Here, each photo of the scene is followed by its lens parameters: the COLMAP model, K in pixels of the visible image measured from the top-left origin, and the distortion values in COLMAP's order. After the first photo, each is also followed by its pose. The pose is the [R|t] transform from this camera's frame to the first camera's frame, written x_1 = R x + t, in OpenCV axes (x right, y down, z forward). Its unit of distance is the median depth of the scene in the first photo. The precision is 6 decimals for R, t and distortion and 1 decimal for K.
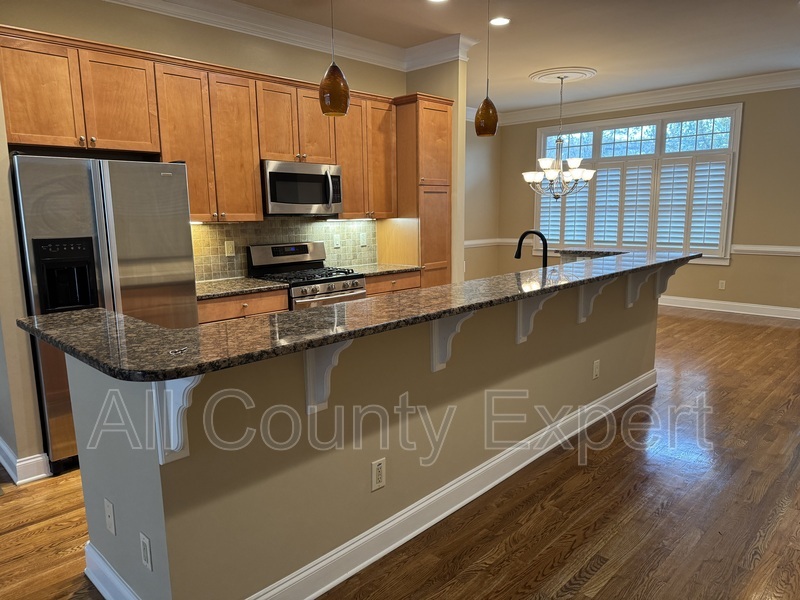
lens RADIAL K [[561.5, 0, 400.0], [0, 561.5, 300.0], [0, 0, 1]] dist [0.114546, -0.180686]
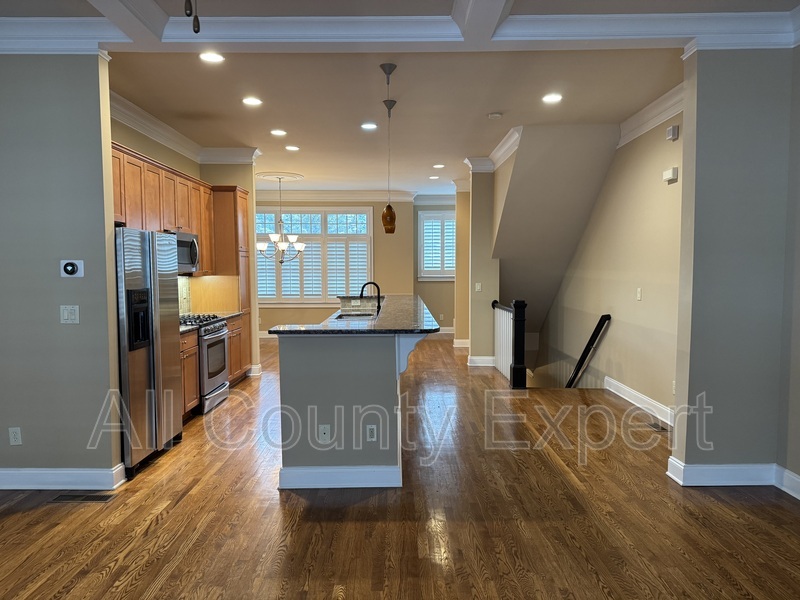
lens RADIAL K [[561.5, 0, 400.0], [0, 561.5, 300.0], [0, 0, 1]] dist [0.114546, -0.180686]
pose [[0.713401, -0.028213, 0.700188, -0.661854], [0.103334, 0.992501, -0.065292, 0.039093], [-0.693095, 0.118933, 0.710967, -0.212359]]
